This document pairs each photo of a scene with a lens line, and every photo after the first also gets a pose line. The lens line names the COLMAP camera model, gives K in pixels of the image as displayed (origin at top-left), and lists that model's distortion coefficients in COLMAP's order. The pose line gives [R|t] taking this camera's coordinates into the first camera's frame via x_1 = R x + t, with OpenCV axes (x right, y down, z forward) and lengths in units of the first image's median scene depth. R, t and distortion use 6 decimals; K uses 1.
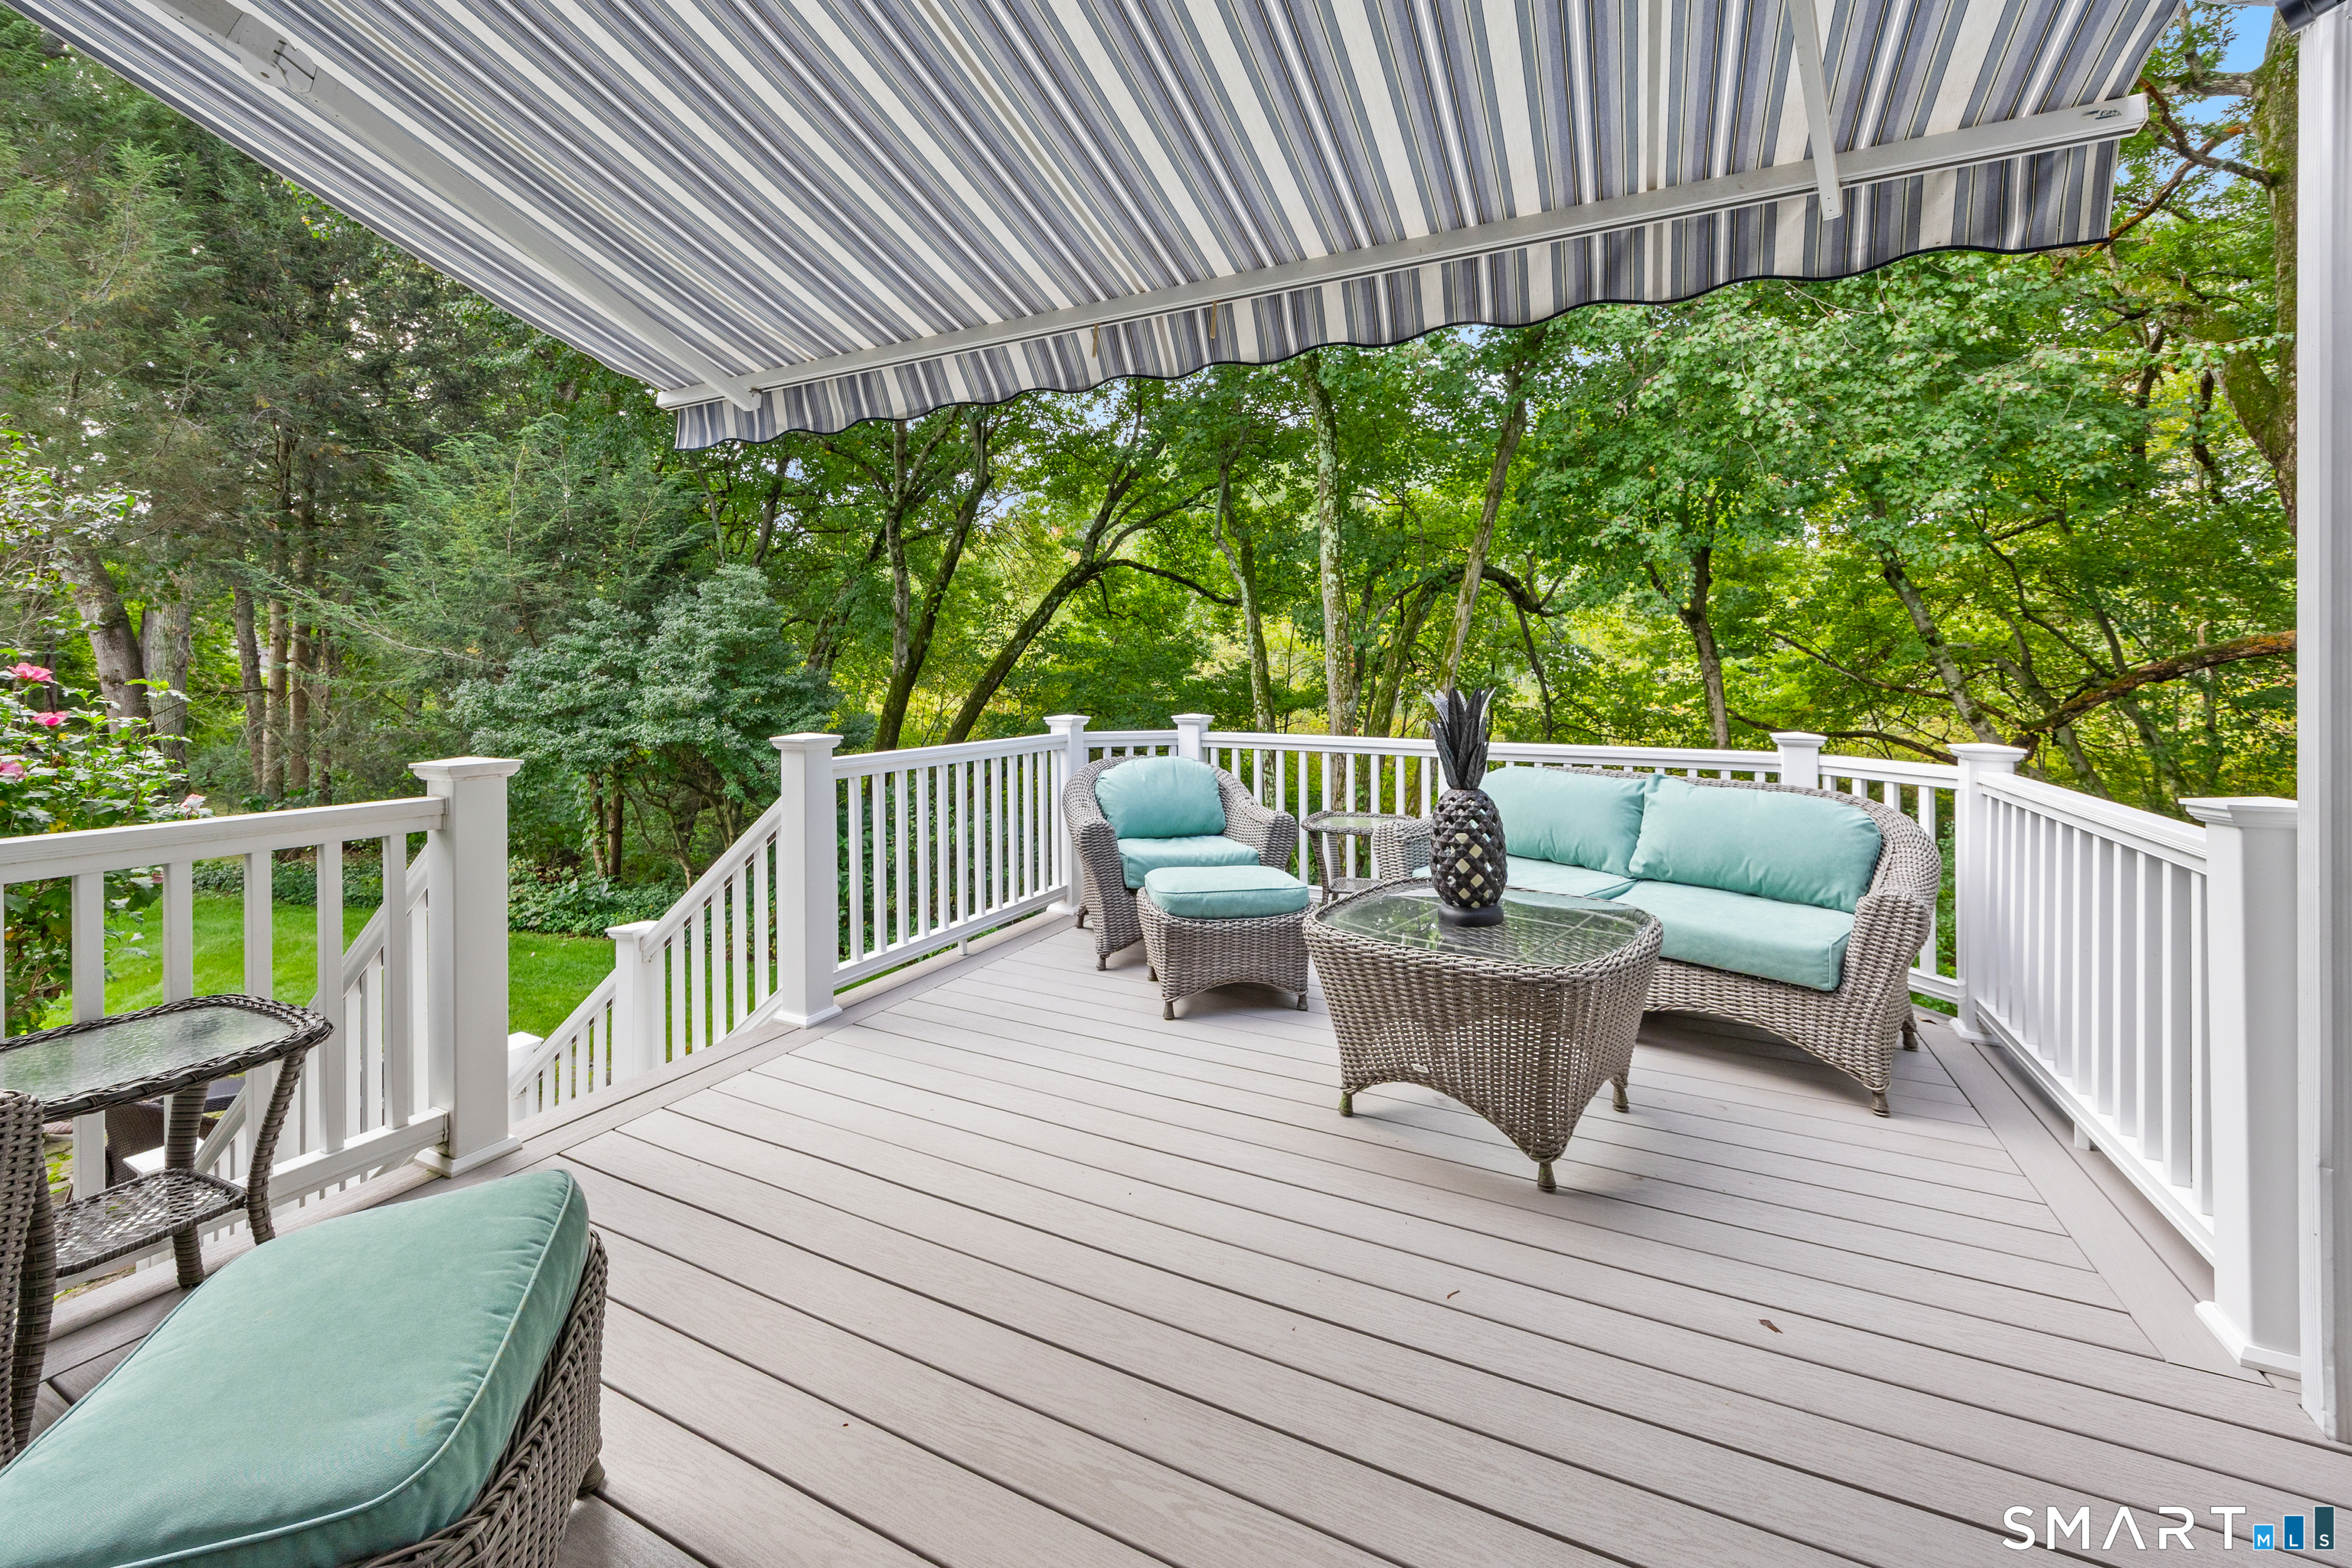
lens RADIAL K [[940.1, 0, 1179.2], [0, 940.1, 665.9], [0, 0, 1]] dist [-0.000817, -0.000019]
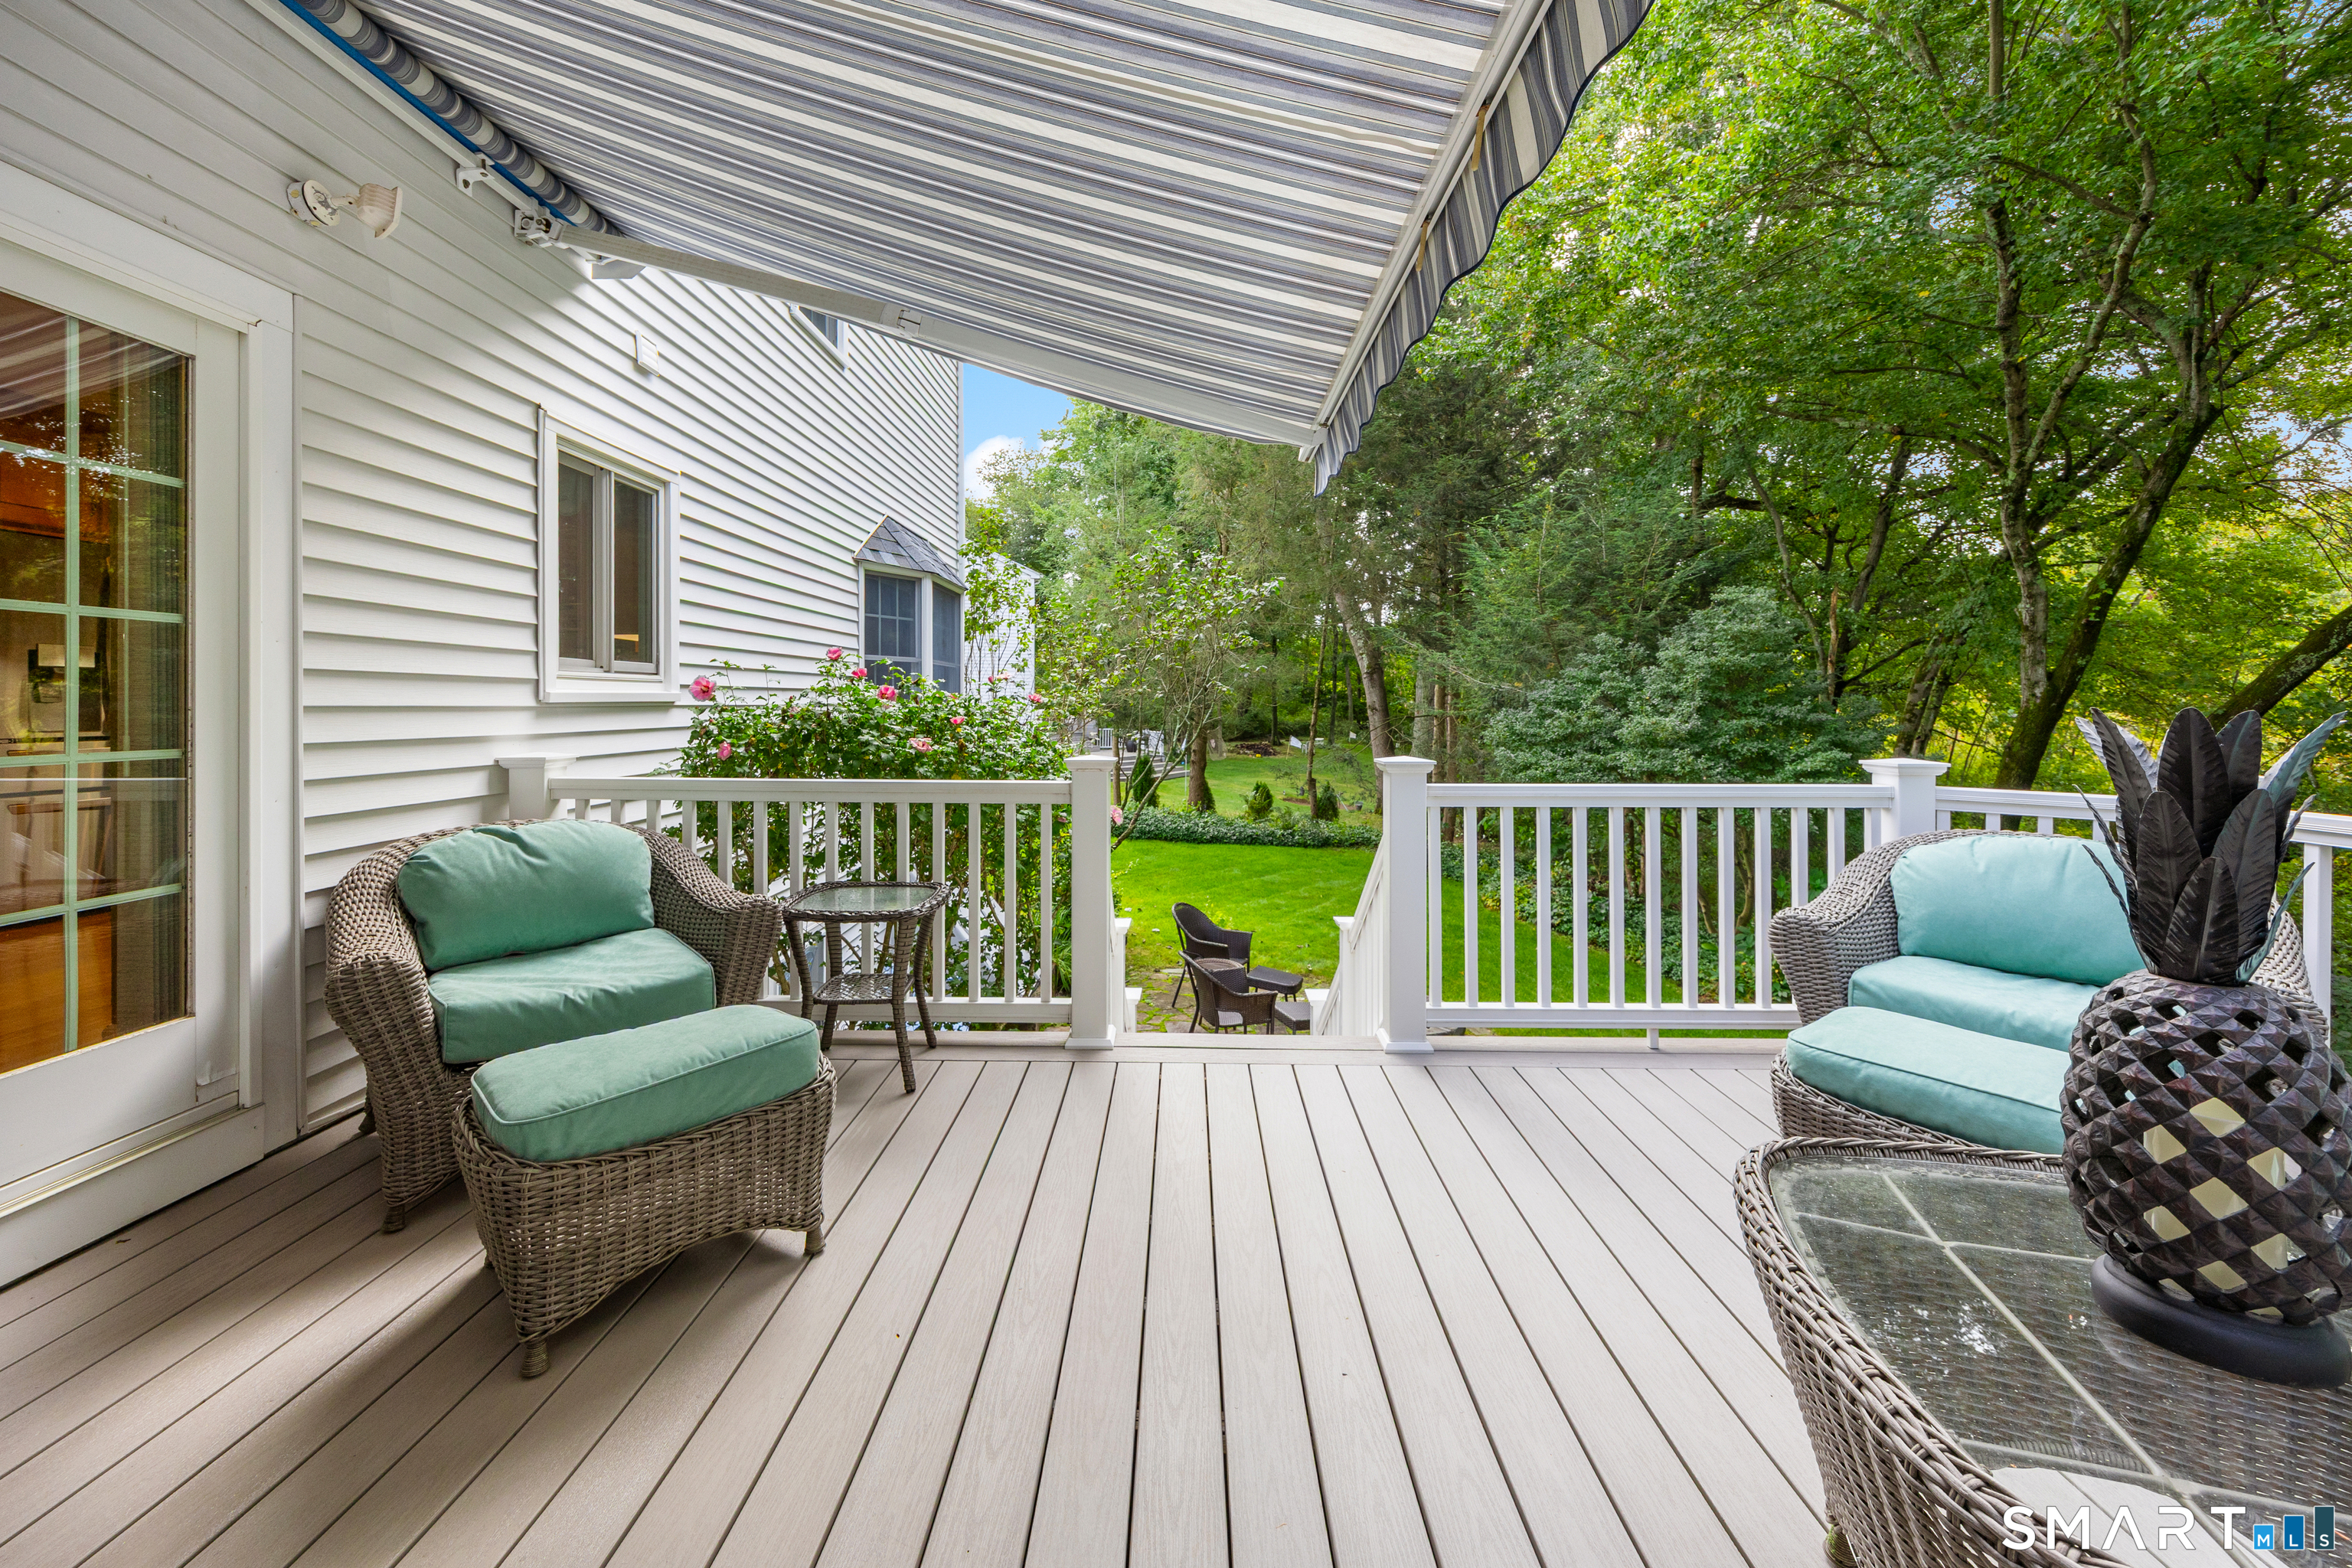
lens RADIAL K [[899.8, 0, 1170.2], [0, 899.8, 705.9], [0, 0, 1]] dist [0.000194, 0.000061]
pose [[0.422267, 0.002963, -0.906467, 0.113454], [0.003635, 0.999981, 0.004962, 0.004538], [0.906464, -0.005390, 0.422248, 0.121629]]
